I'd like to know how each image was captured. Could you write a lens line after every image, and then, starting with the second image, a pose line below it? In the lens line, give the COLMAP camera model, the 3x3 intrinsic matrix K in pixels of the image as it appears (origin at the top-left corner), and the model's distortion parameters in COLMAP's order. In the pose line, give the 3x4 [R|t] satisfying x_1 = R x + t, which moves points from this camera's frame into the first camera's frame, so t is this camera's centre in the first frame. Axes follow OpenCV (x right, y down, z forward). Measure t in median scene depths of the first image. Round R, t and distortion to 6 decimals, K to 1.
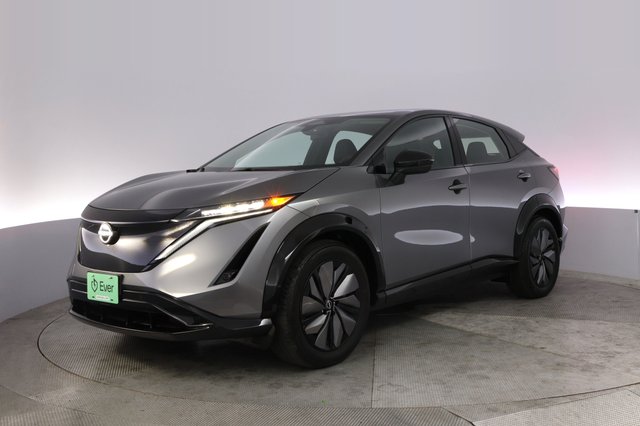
lens RADIAL K [[533.2, 0, 320.0], [0, 533.2, 213.0], [0, 0, 1]] dist [-0.003725, 0.000012]
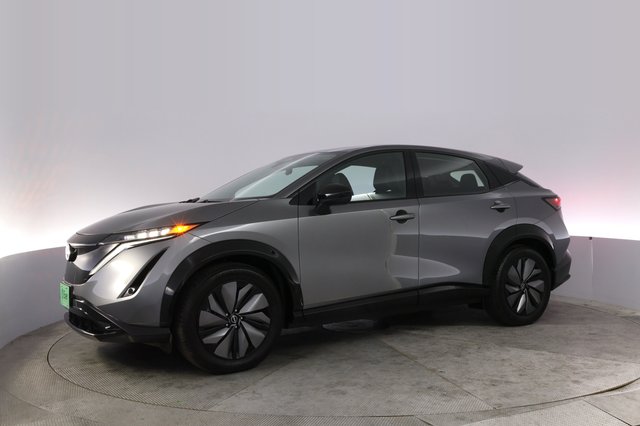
lens RADIAL K [[533.2, 0, 320.0], [0, 533.2, 213.0], [0, 0, 1]] dist [-0.003725, 0.000012]
pose [[0.996927, 0.011708, -0.077458, 0.274709], [-0.015475, 0.998717, -0.048212, -0.004119], [0.076794, 0.049263, 0.995829, -0.132487]]
